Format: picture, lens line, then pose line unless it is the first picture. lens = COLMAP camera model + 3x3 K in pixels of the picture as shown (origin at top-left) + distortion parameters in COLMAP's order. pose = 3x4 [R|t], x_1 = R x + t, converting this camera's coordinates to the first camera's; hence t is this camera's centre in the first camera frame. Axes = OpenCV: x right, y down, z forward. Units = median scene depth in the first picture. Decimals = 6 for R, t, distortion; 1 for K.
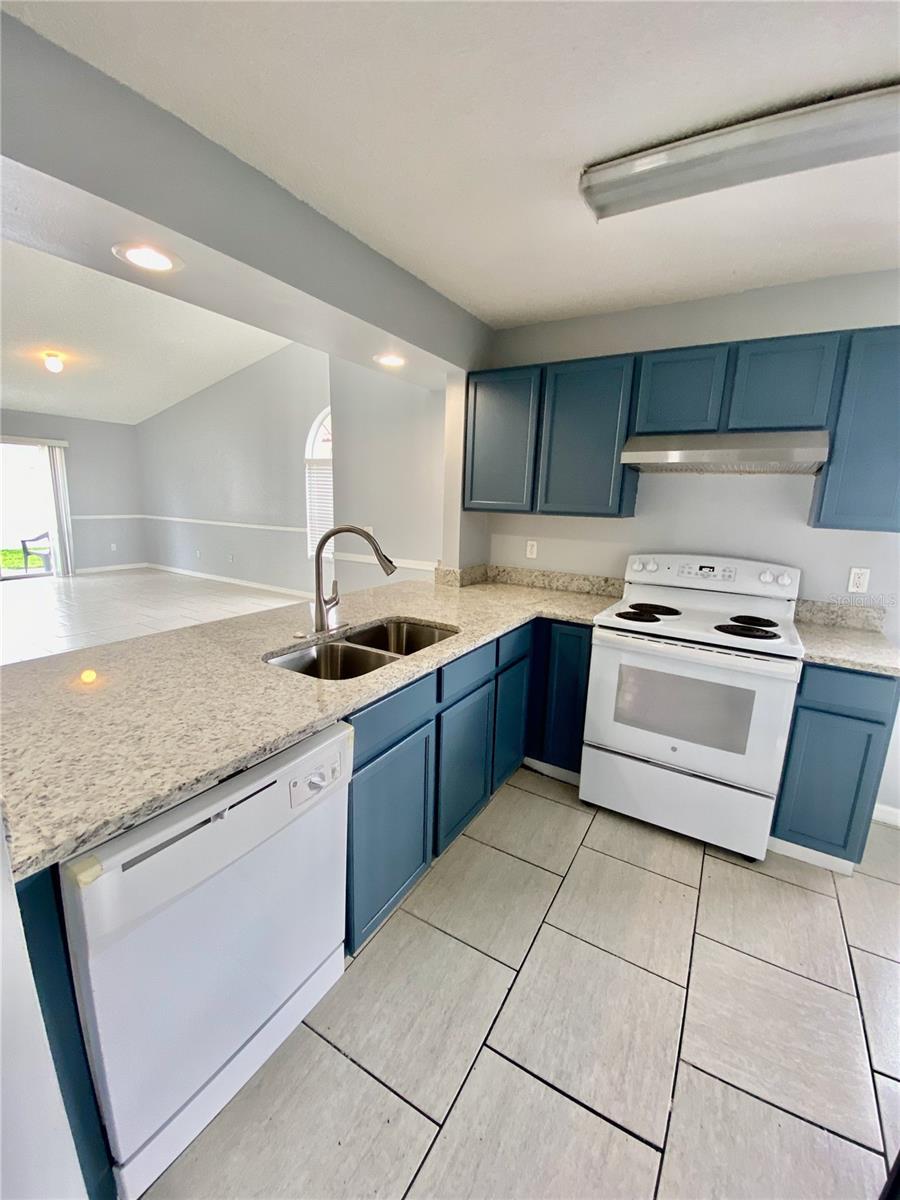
lens RADIAL K [[484.3, 0, 450.0], [0, 484.3, 600.0], [0, 0, 1]] dist [0.030137, -0.017740]
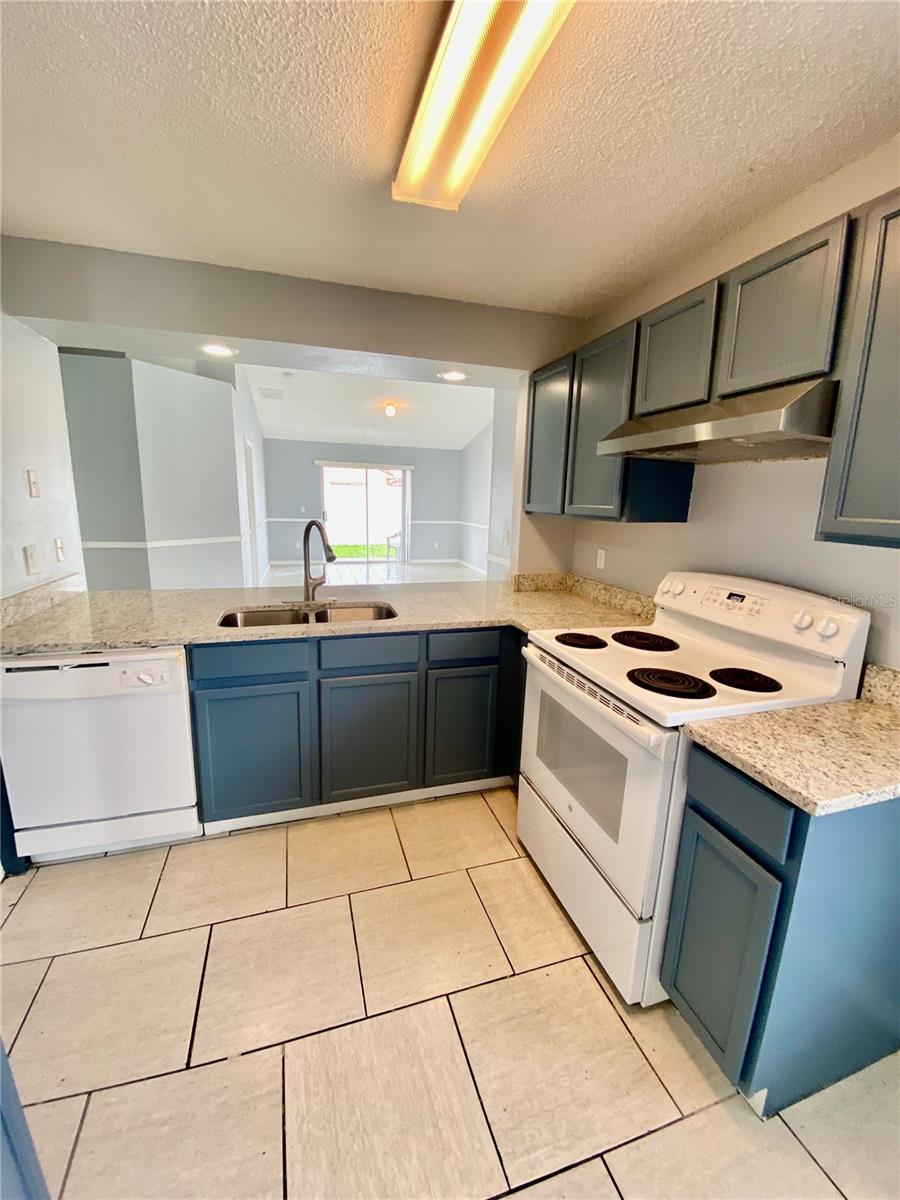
lens RADIAL K [[484.3, 0, 450.0], [0, 484.3, 600.0], [0, 0, 1]] dist [0.030137, -0.017740]
pose [[0.747037, 0.124764, -0.652970, 0.663503], [-0.139885, 0.989741, 0.029073, -0.023245], [0.649898, 0.069622, 0.756826, 0.206951]]
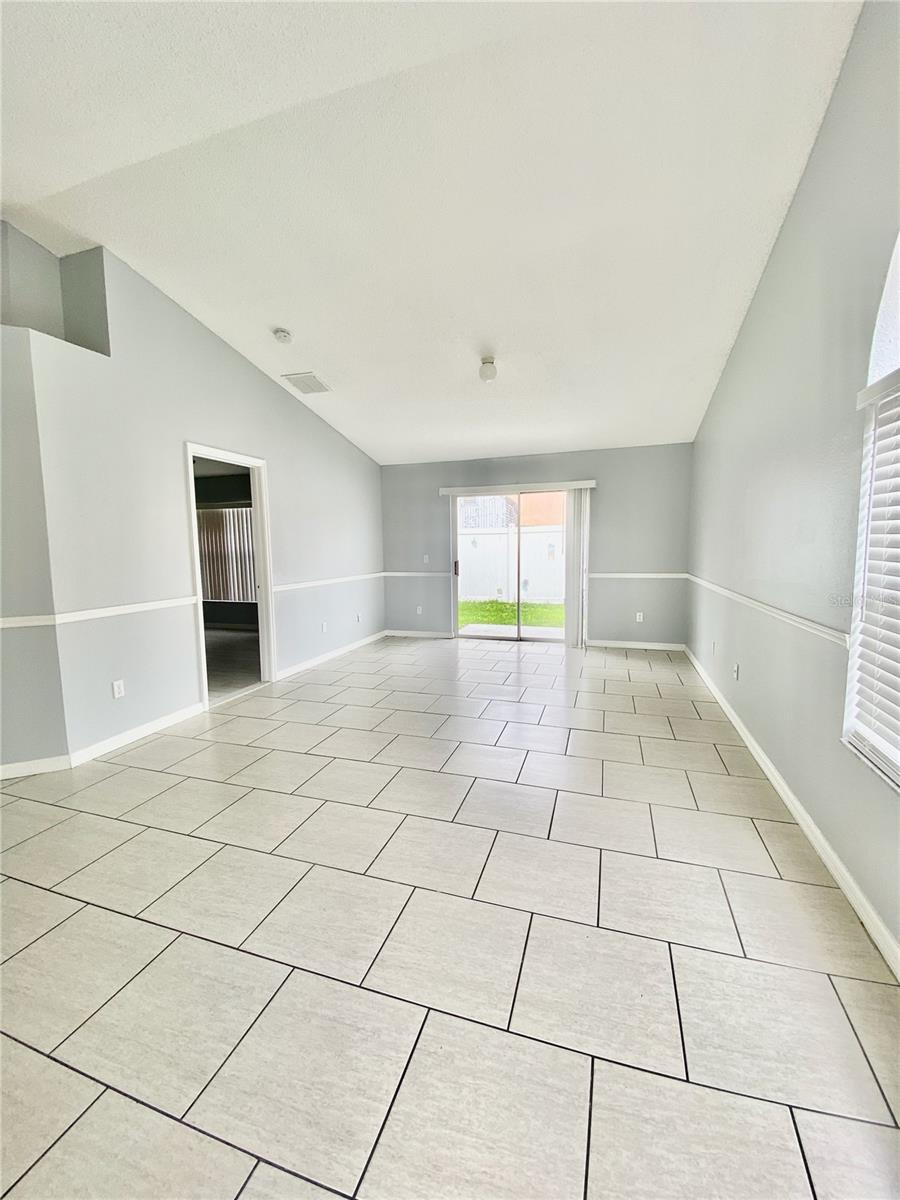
lens RADIAL K [[484.3, 0, 450.0], [0, 484.3, 600.0], [0, 0, 1]] dist [0.030137, -0.017740]
pose [[0.222016, 0.075016, -0.972153, -0.163517], [-0.176662, 0.983629, 0.035556, -0.358681], [0.958905, 0.163849, 0.231634, 1.871841]]
